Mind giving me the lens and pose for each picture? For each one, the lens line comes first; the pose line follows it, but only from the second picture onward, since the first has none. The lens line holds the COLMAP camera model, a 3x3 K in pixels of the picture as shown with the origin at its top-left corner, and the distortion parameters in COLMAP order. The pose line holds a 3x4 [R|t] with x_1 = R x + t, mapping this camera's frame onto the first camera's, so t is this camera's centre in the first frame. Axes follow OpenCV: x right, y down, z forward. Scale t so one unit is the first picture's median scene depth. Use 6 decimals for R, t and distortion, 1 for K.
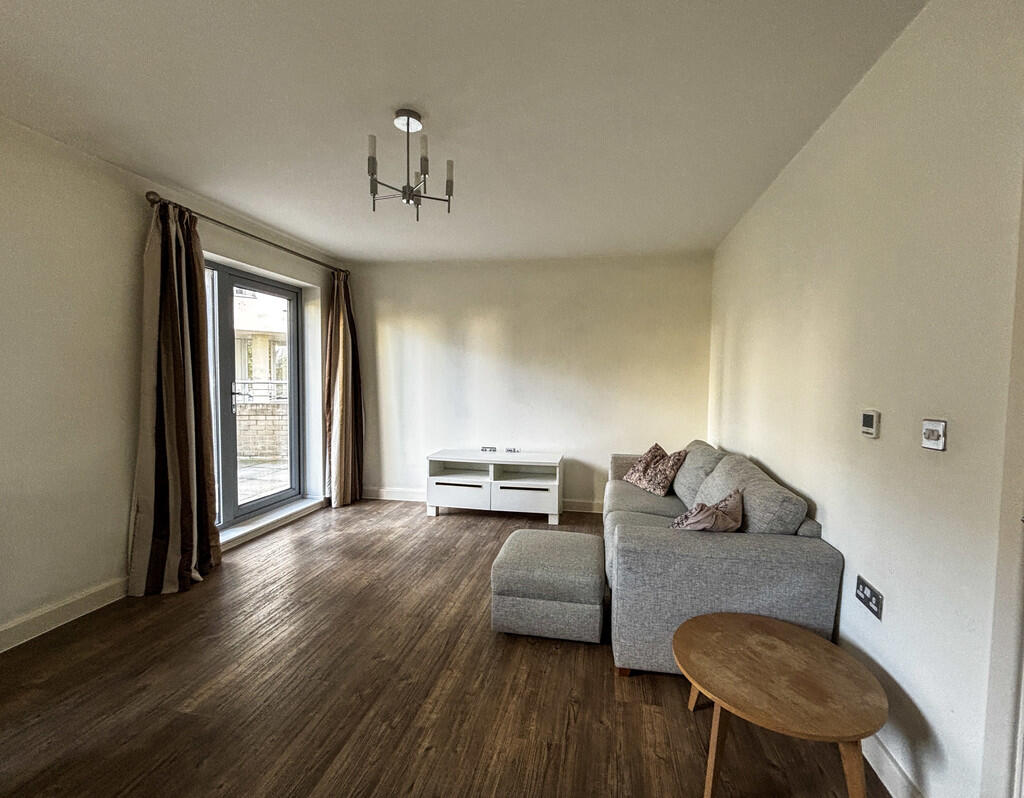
lens RADIAL K [[438.1, 0, 529.4], [0, 438.1, 399.7], [0, 0, 1]] dist [0.021800, -0.030775]
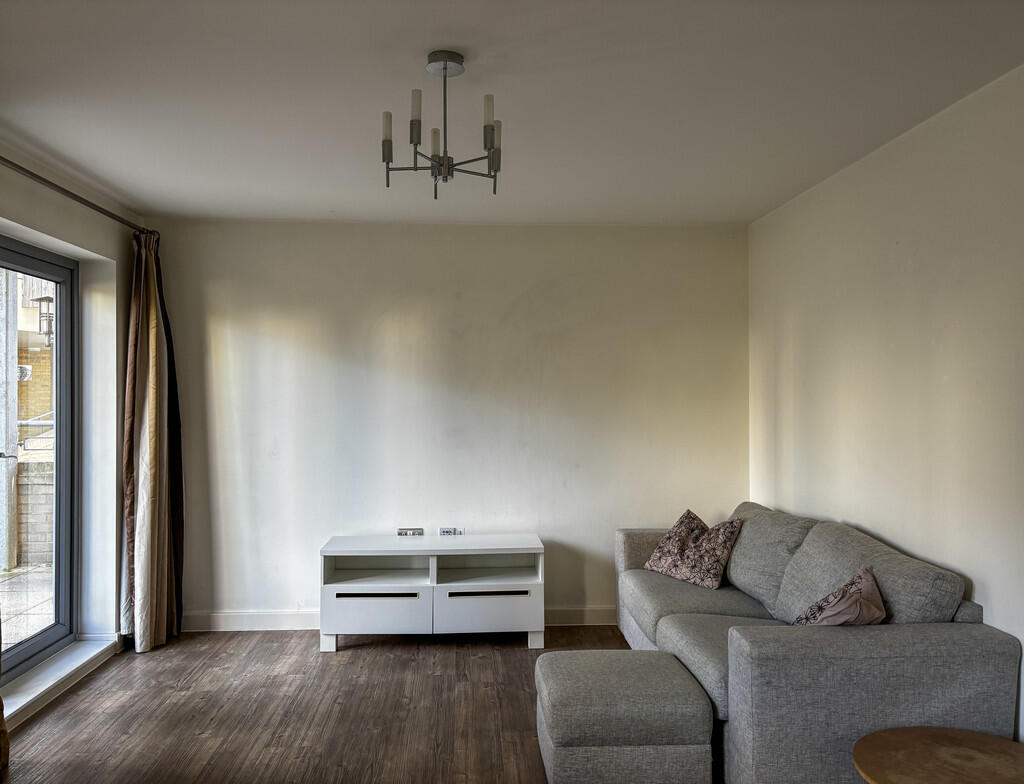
lens RADIAL K [[795.3, 0, 492.5], [0, 795.3, 390.8], [0, 0, 1]] dist [0.057140, -0.062844]
pose [[0.977193, -0.013091, 0.211950, -0.250030], [0.025113, 0.998218, -0.054127, -0.022241], [-0.210864, 0.058215, 0.975780, -0.124017]]
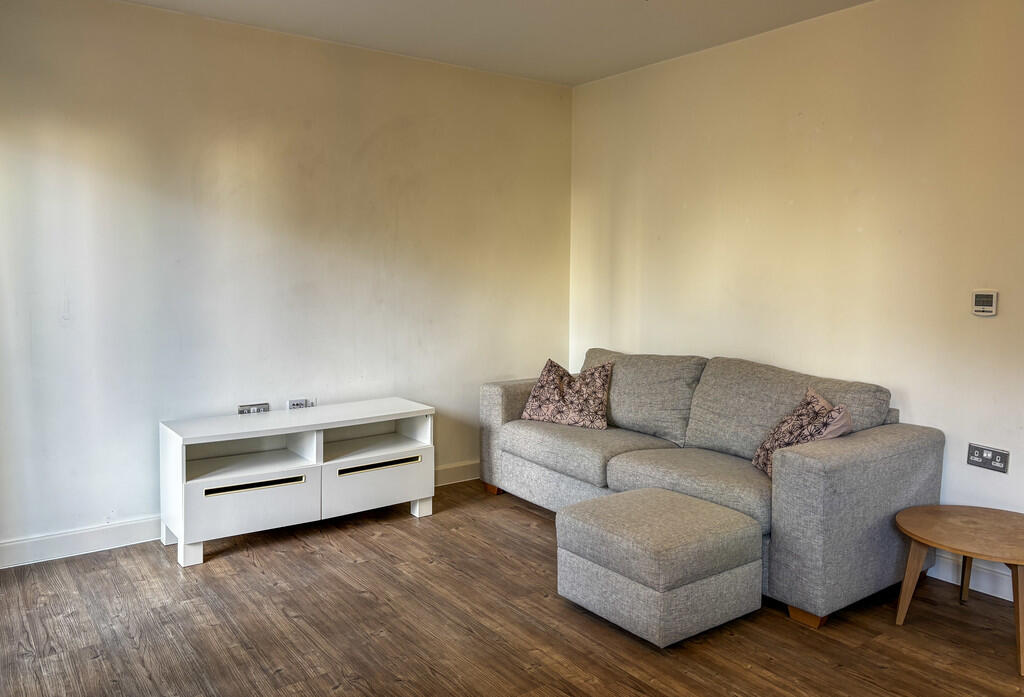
lens RADIAL K [[779.4, 0, 501.1], [0, 779.4, 311.2], [0, 0, 1]] dist [0.070645, -0.084417]
pose [[0.698924, -0.050847, 0.713386, -0.622800], [0.042929, 0.998654, 0.029121, -0.014012], [-0.713906, 0.010271, 0.700166, 0.197109]]
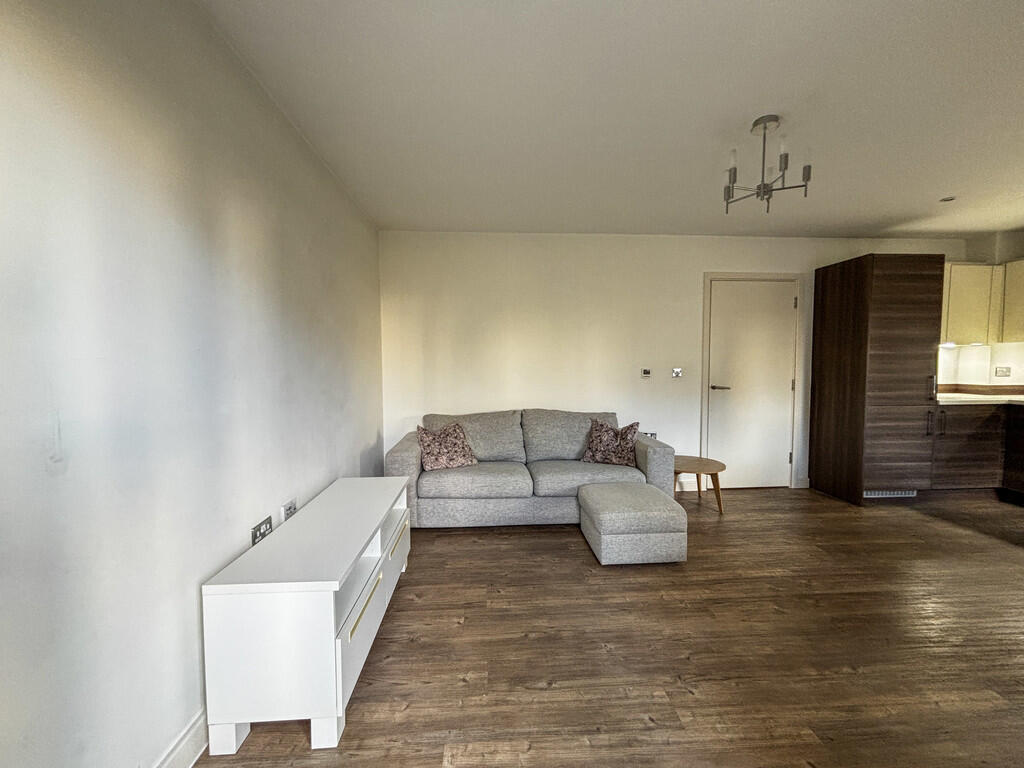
lens RADIAL K [[416.4, 0, 512.0], [0, 416.4, 384.0], [0, 0, 1]] dist [0.000190, 0.000659]
pose [[-0.240834, -0.066431, 0.968290, -0.619691], [0.048791, 0.995565, 0.080438, -0.050722], [-0.969339, 0.066616, -0.236525, 0.999032]]
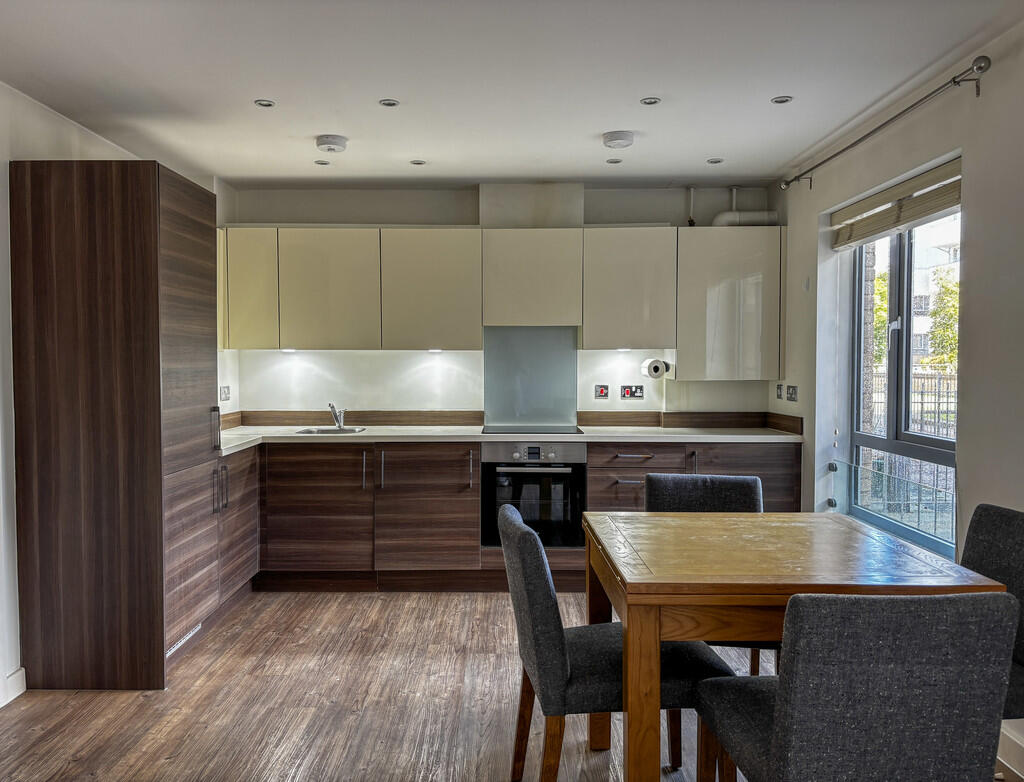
lens RADIAL K [[805.9, 0, 509.3], [0, 805.9, 379.6], [0, 0, 1]] dist [0.051431, -0.095417]
pose [[-0.982876, -0.009388, -0.184031, -0.116330], [-0.022458, 0.997359, 0.069069, -0.060592], [0.182897, 0.072020, -0.980491, 0.929452]]
